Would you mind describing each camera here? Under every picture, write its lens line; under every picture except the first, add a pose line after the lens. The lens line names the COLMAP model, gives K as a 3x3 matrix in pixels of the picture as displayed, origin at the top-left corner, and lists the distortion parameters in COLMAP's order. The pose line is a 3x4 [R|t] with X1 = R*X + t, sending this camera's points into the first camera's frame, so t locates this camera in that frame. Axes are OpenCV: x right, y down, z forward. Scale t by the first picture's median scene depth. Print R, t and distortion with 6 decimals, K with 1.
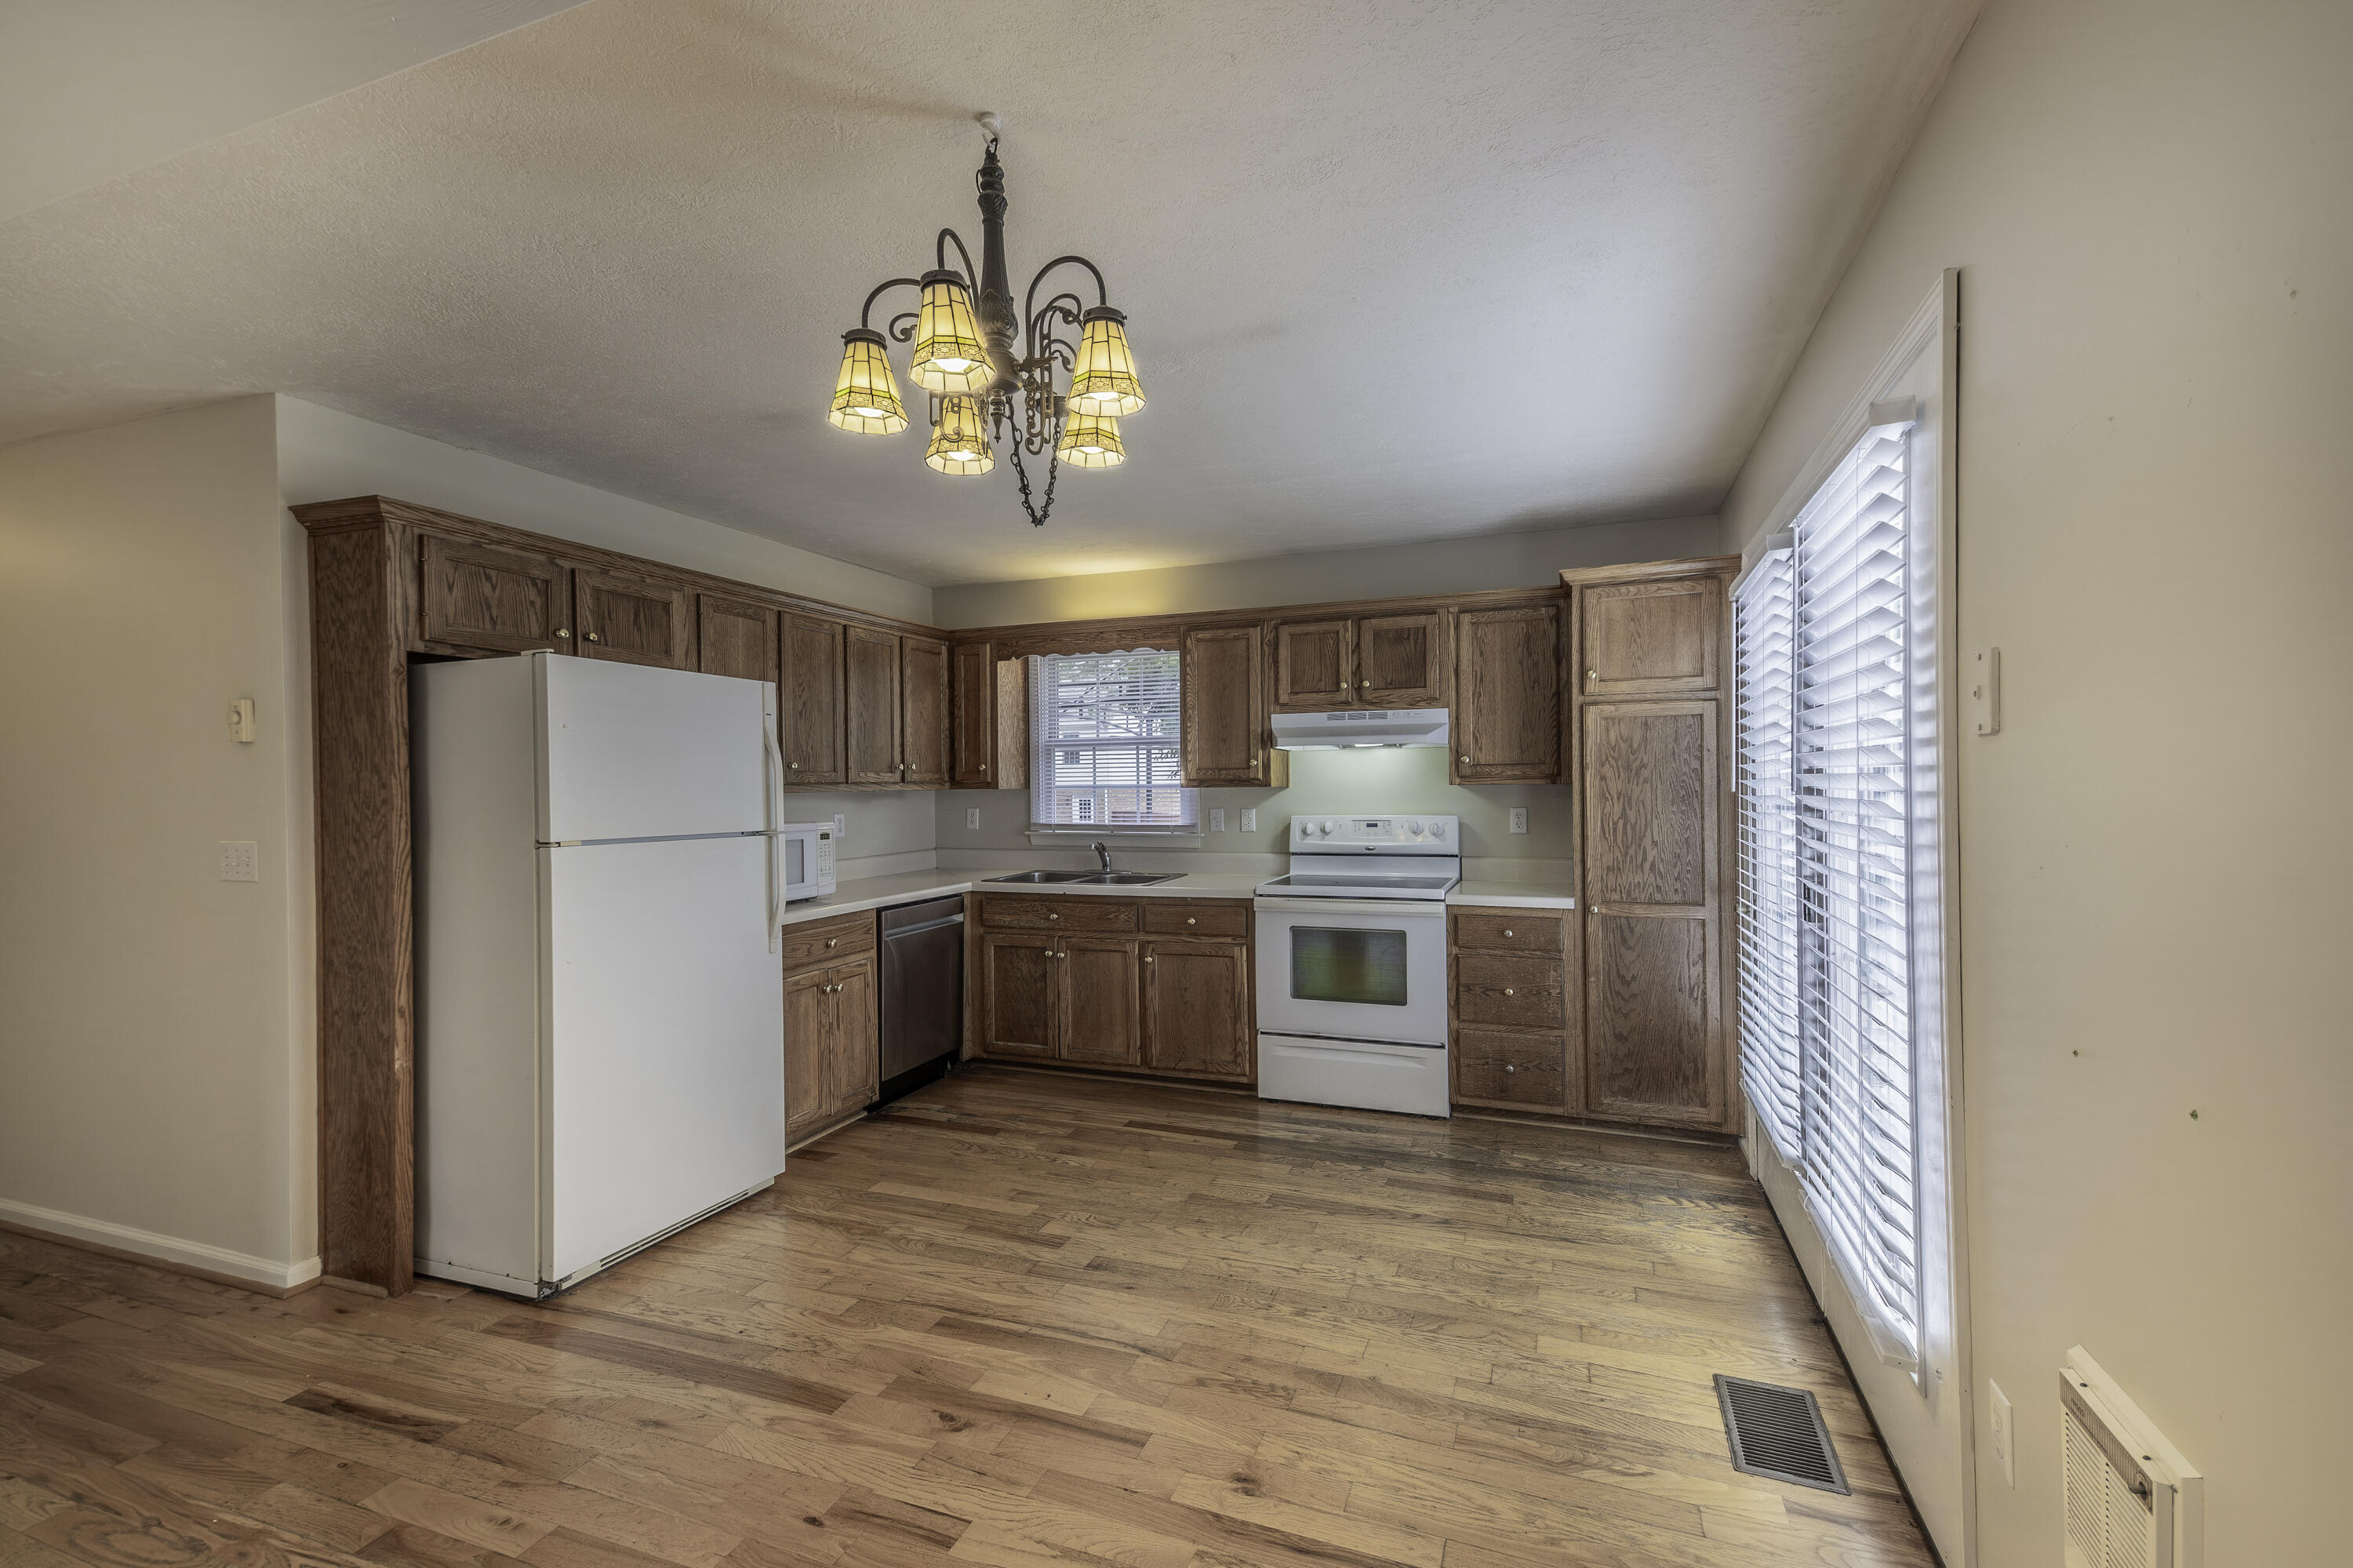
lens RADIAL K [[1049.5, 0, 1131.6], [0, 1049.5, 793.4], [0, 0, 1]] dist [0.032466, 0.000454]
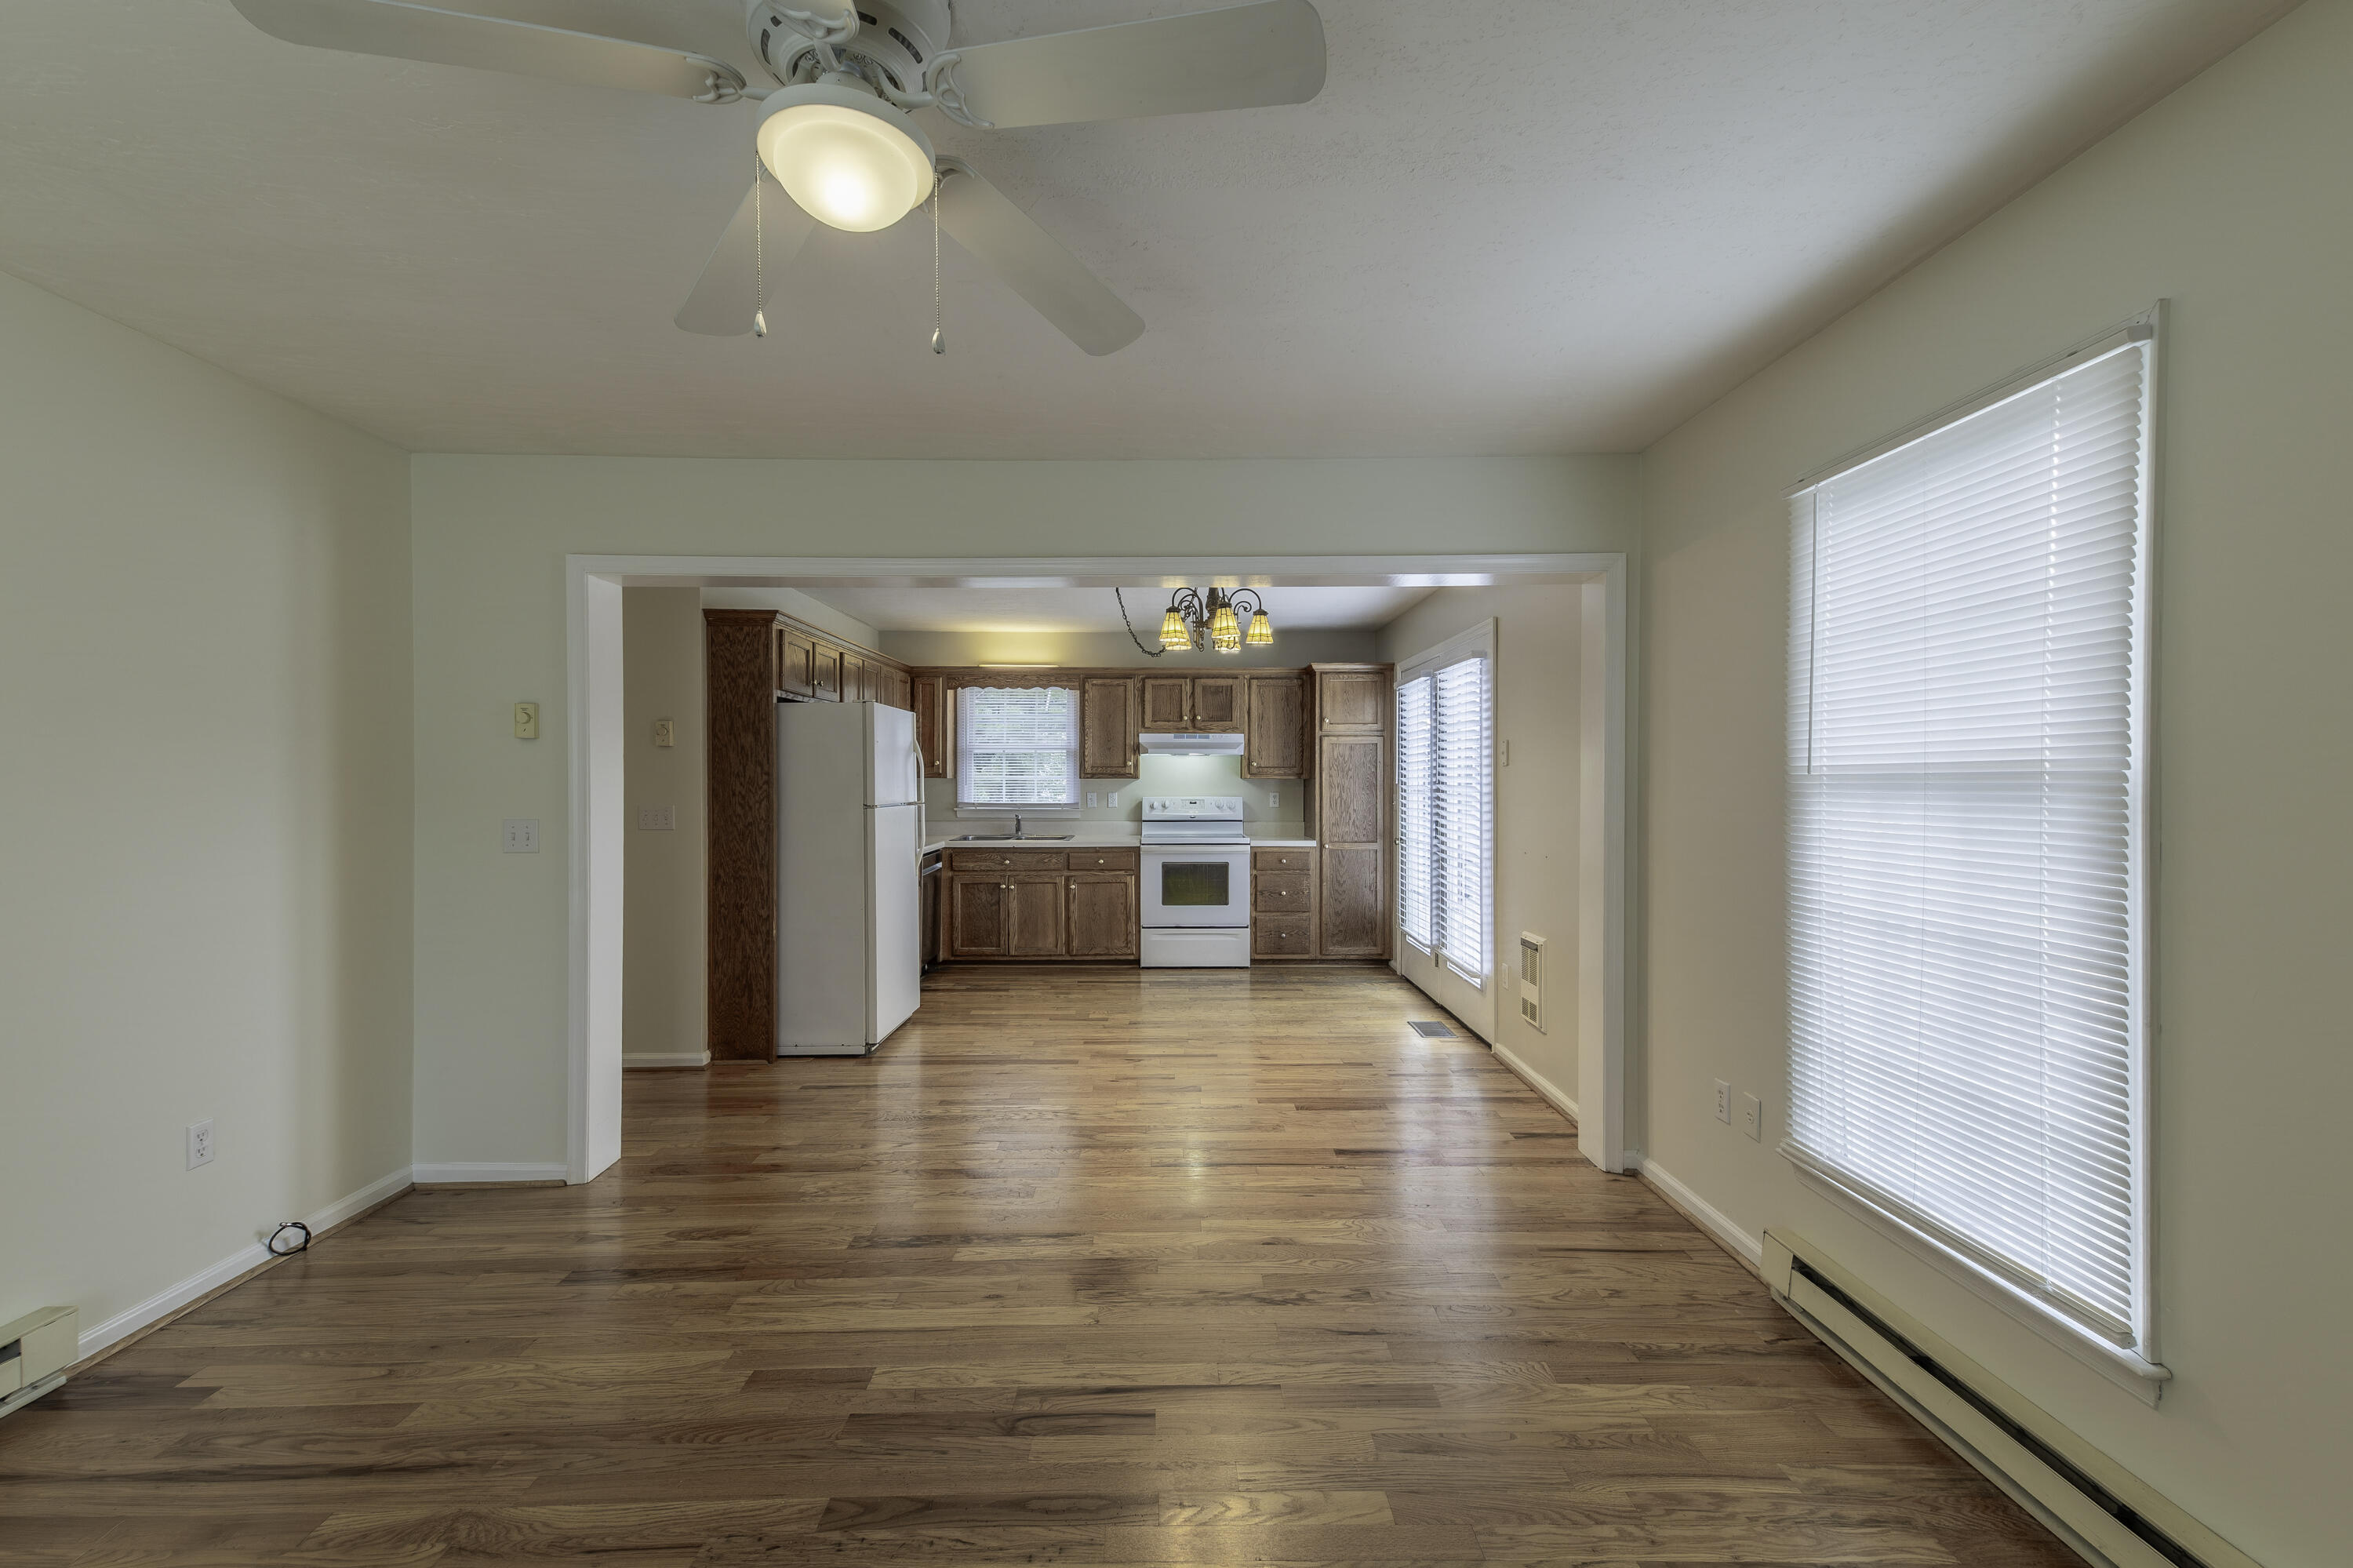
lens RADIAL K [[1049.5, 0, 1181.8], [0, 1049.5, 782.5], [0, 0, 1]] dist [0.032466, 0.000454]
pose [[0.917541, 0.008819, 0.397544, -0.472756], [-0.007819, 0.999961, -0.004137, 0.006052], [-0.397565, 0.000688, 0.917574, -0.531207]]
